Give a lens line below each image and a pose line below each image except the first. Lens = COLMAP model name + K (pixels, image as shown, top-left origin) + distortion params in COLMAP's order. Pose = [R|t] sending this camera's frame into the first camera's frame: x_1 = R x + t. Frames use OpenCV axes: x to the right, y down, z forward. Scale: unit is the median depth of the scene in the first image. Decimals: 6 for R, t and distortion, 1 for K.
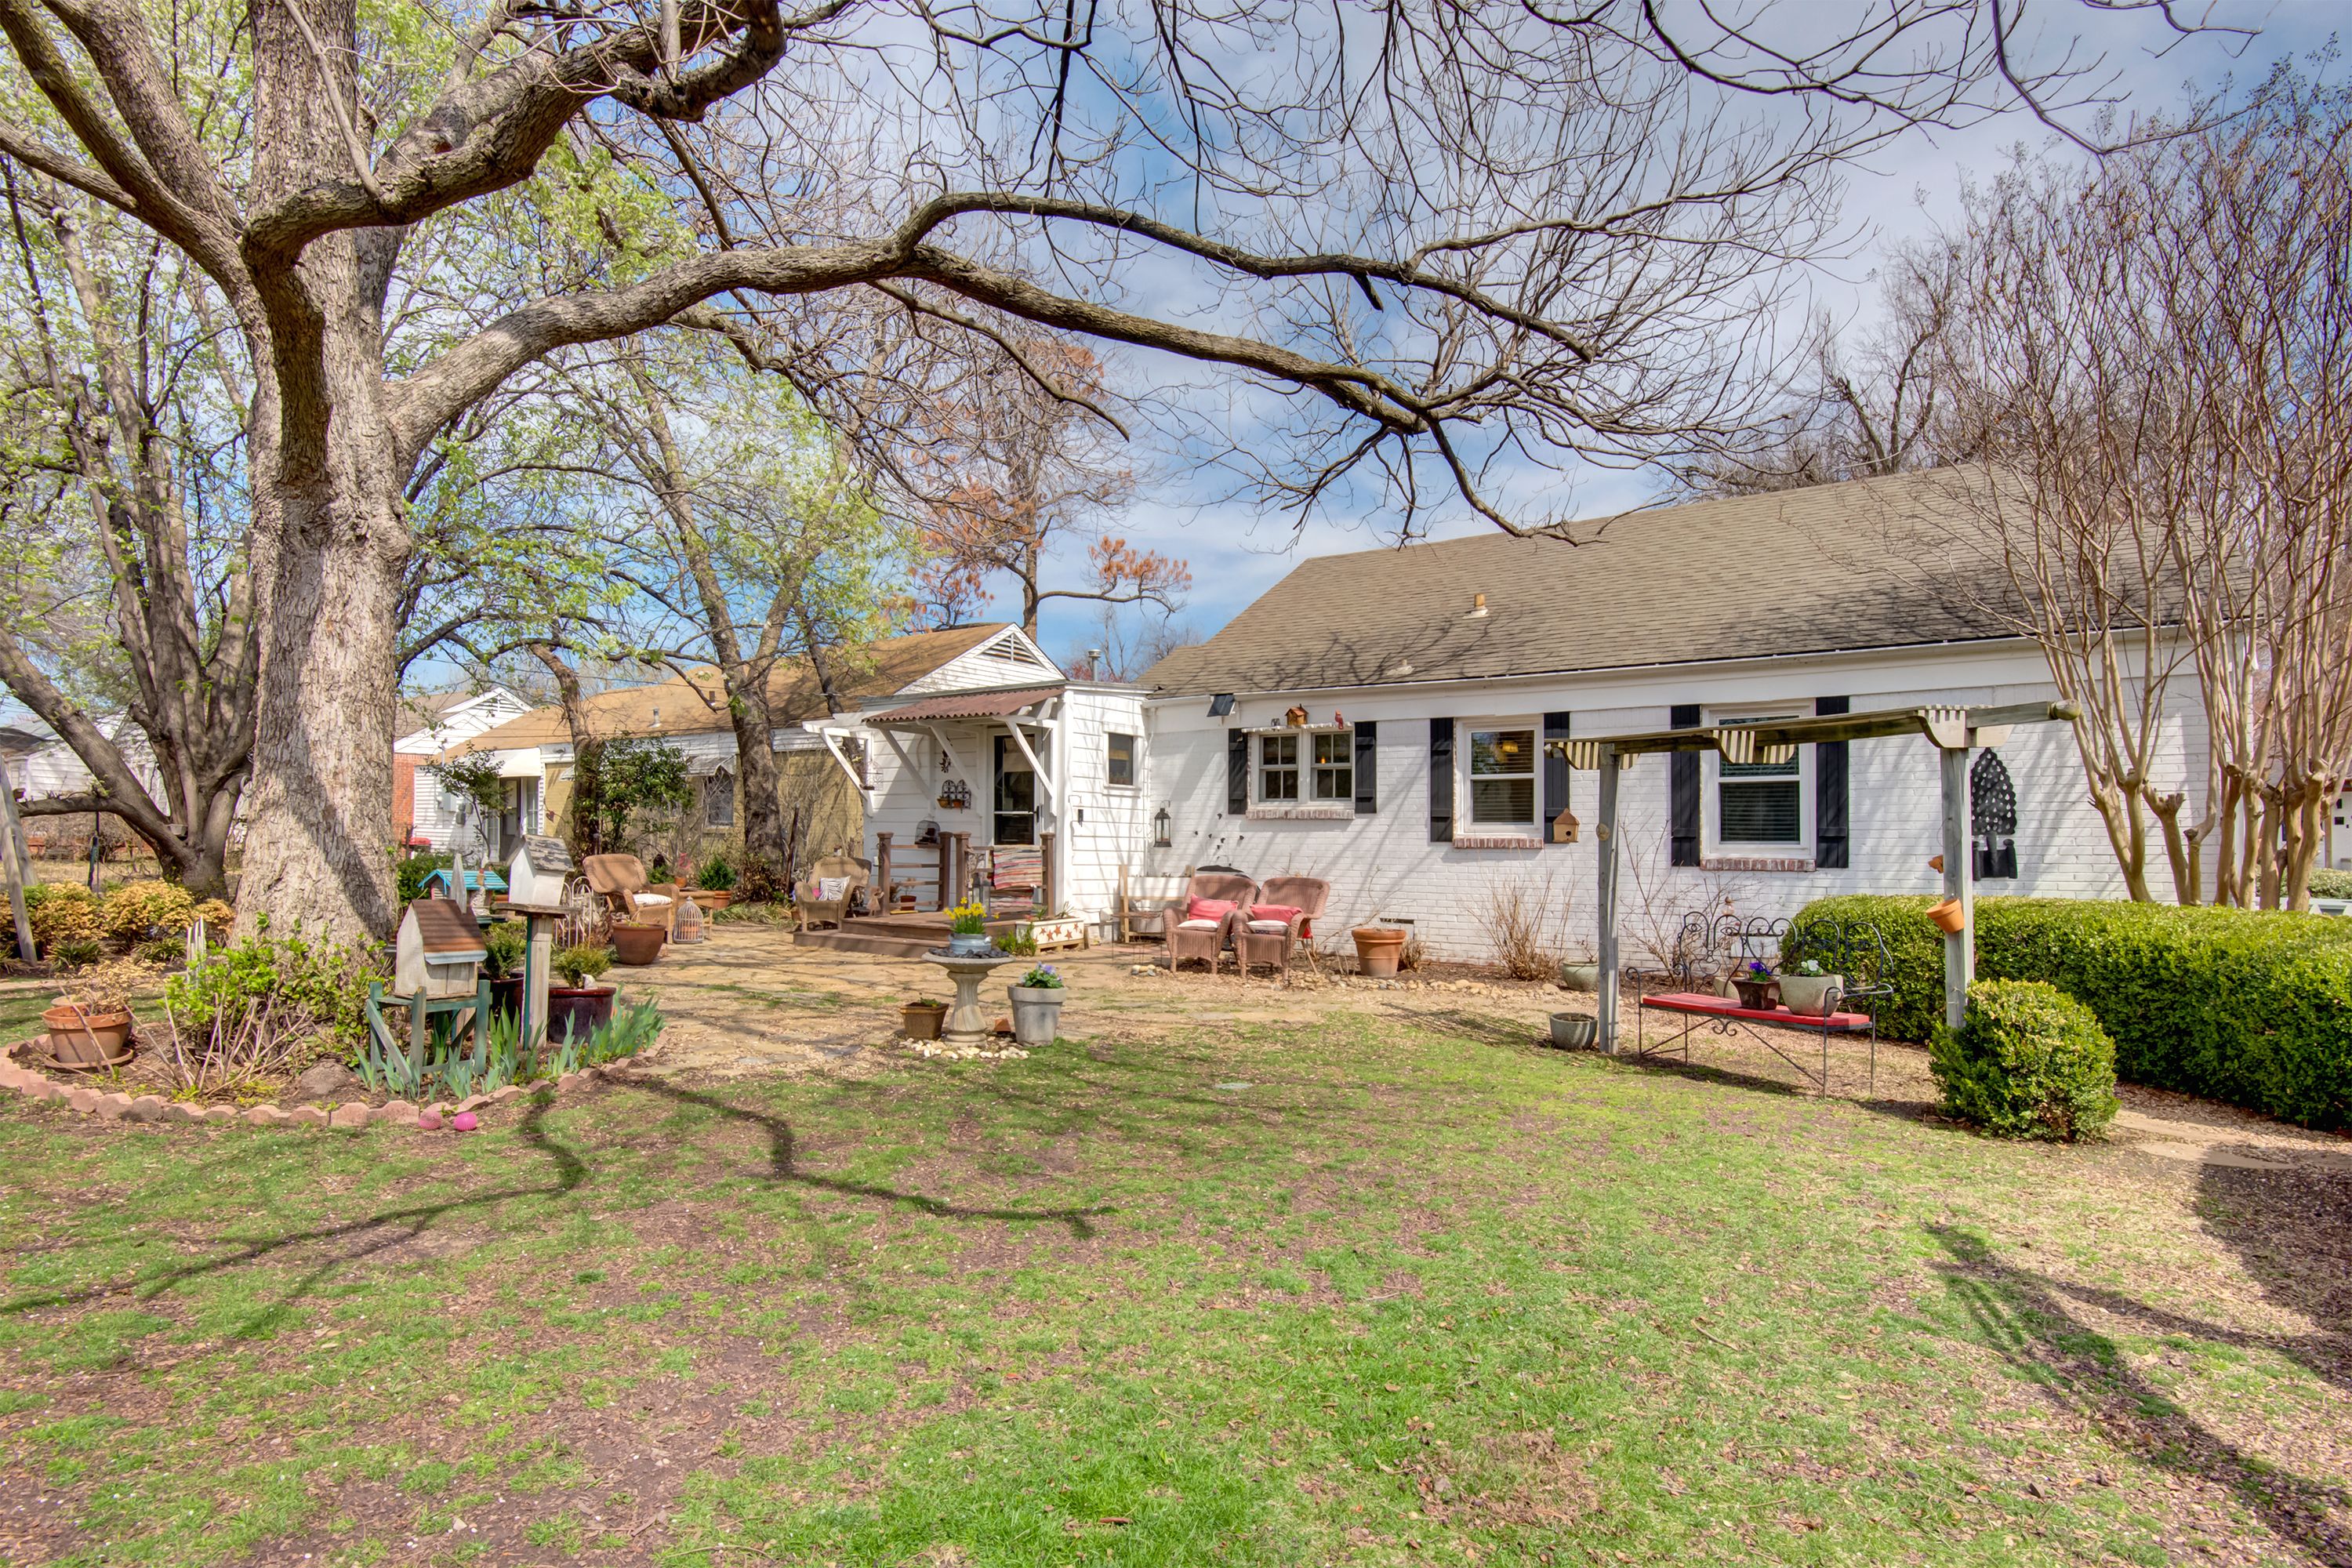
lens RADIAL K [[1127.7, 0, 1212.9], [0, 1127.7, 820.7], [0, 0, 1]] dist [0.001188, -0.000190]
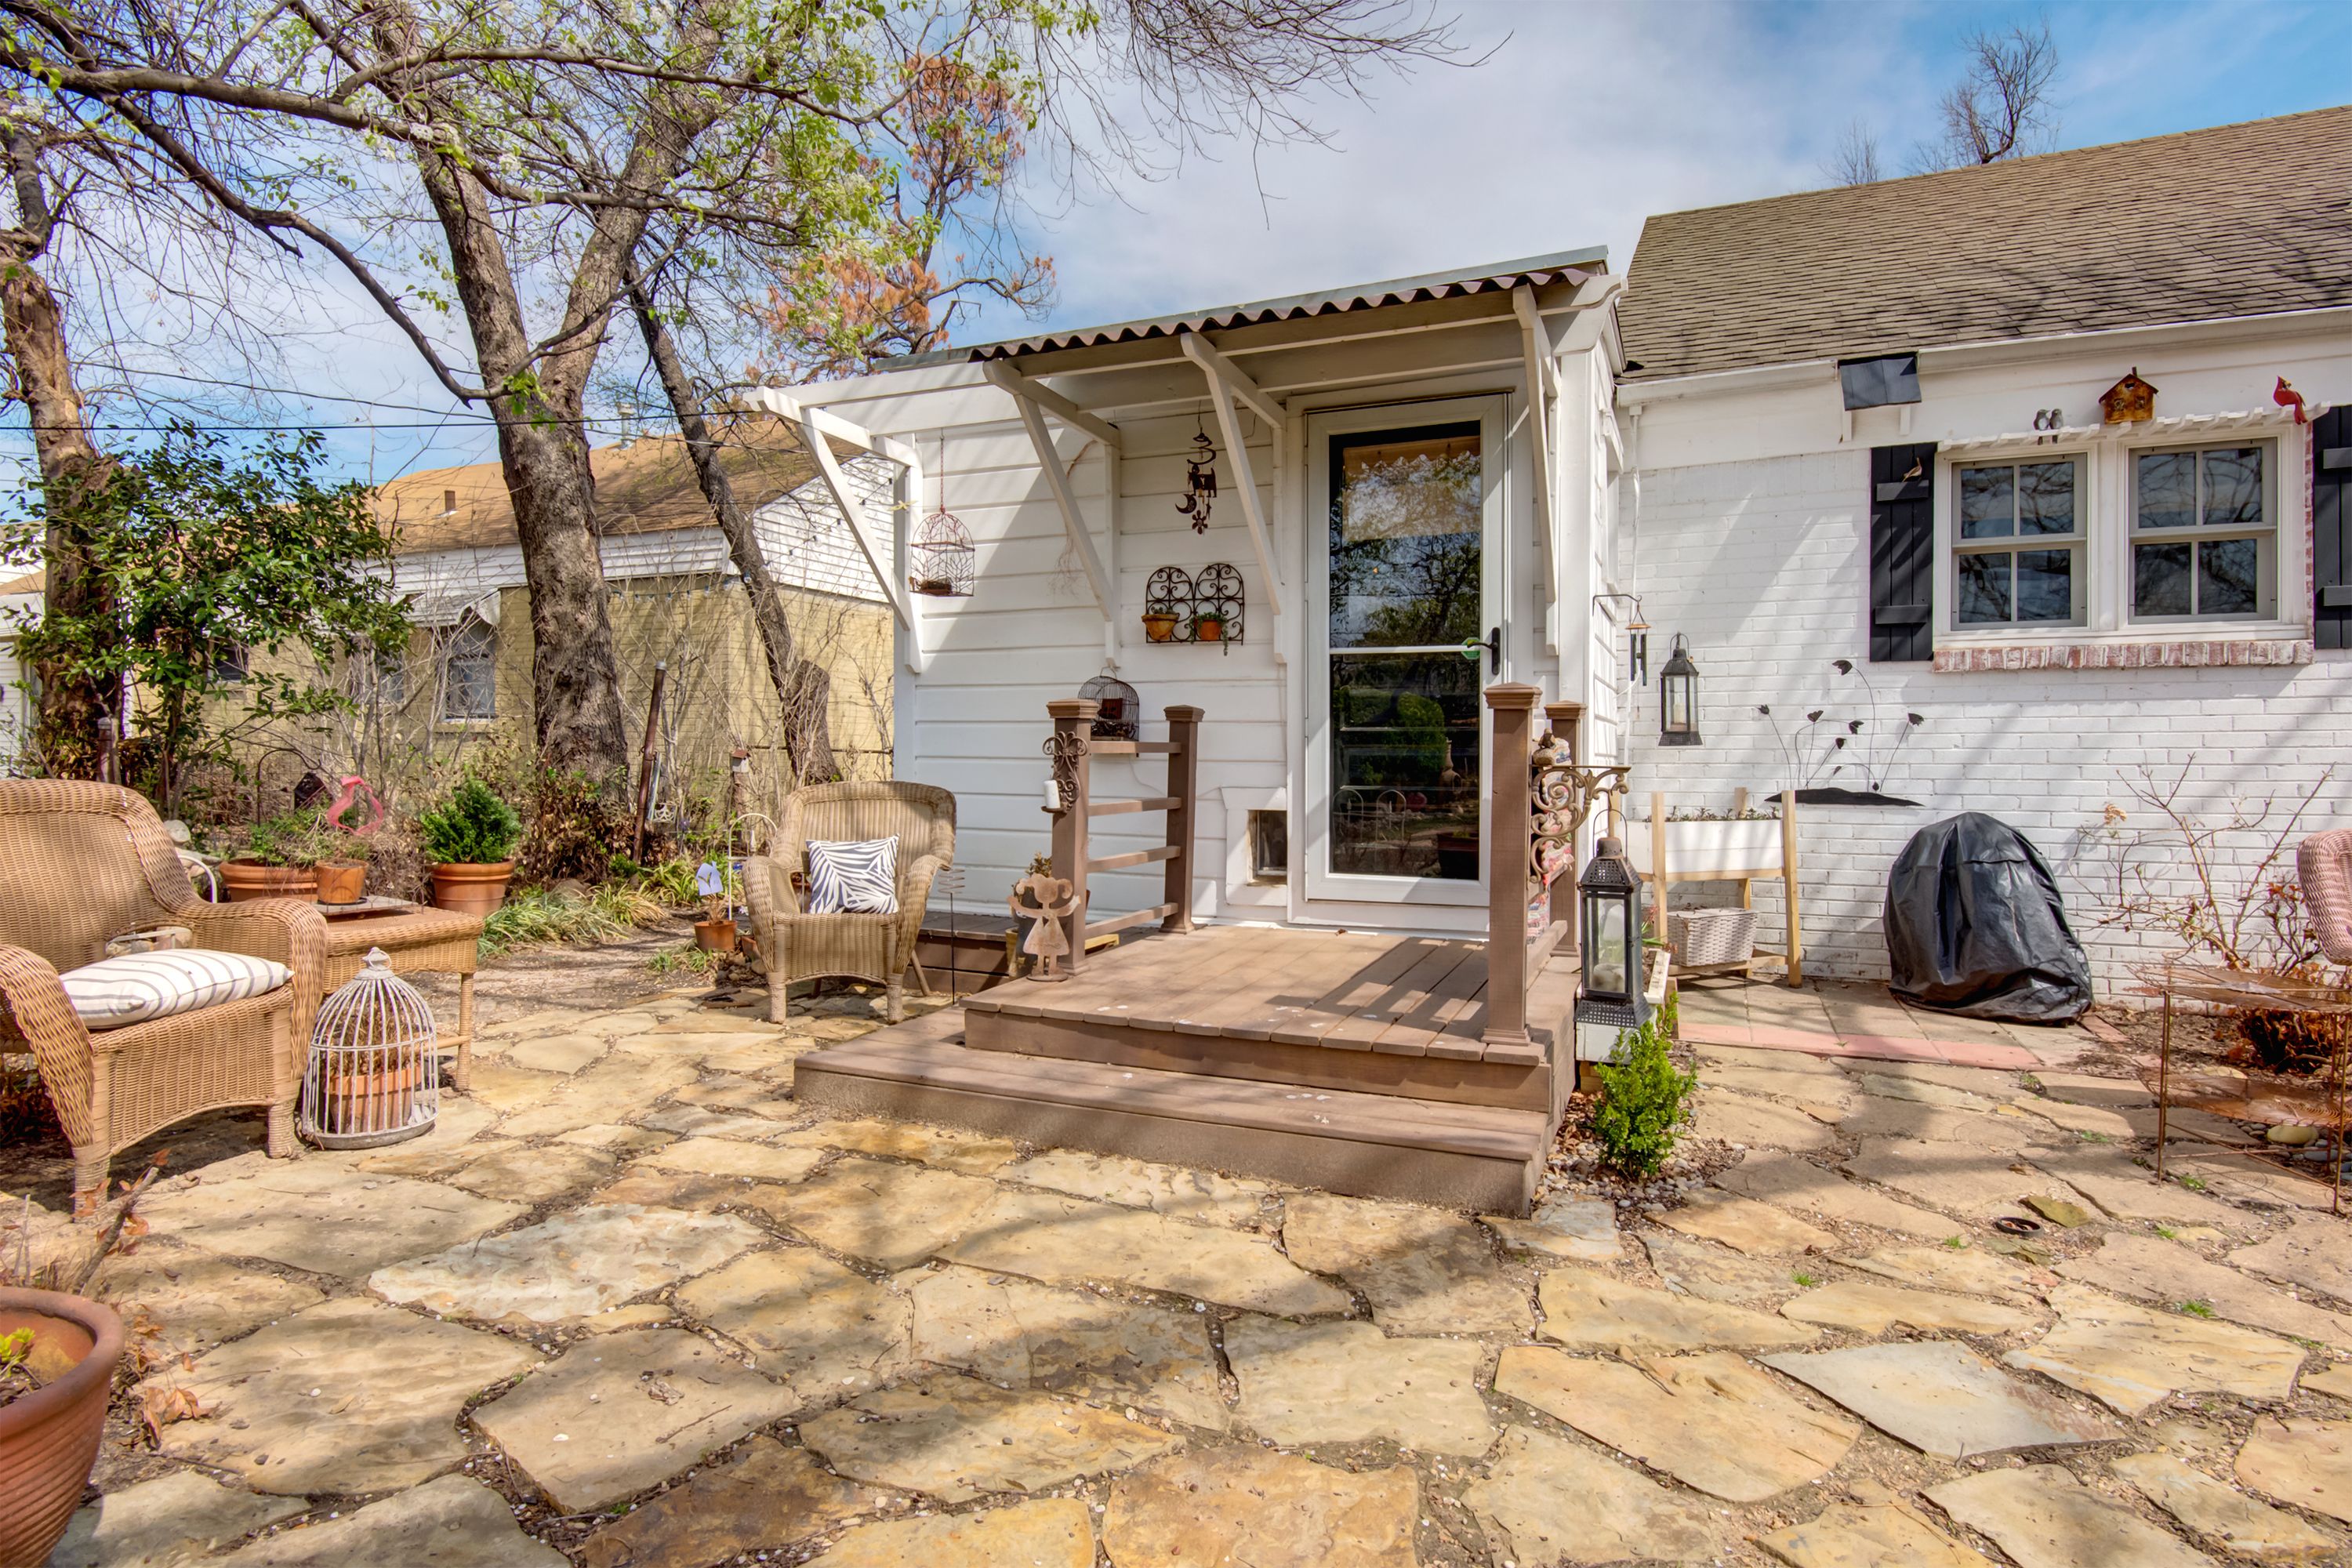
lens RADIAL K [[1127.7, 0, 1189.2], [0, 1127.7, 742.7], [0, 0, 1]] dist [0.001188, -0.000190]
pose [[0.986567, -0.005512, 0.163263, -0.320965], [0.003835, 0.999937, 0.010586, 0.019888], [-0.163311, -0.009818, 0.986526, 0.712711]]
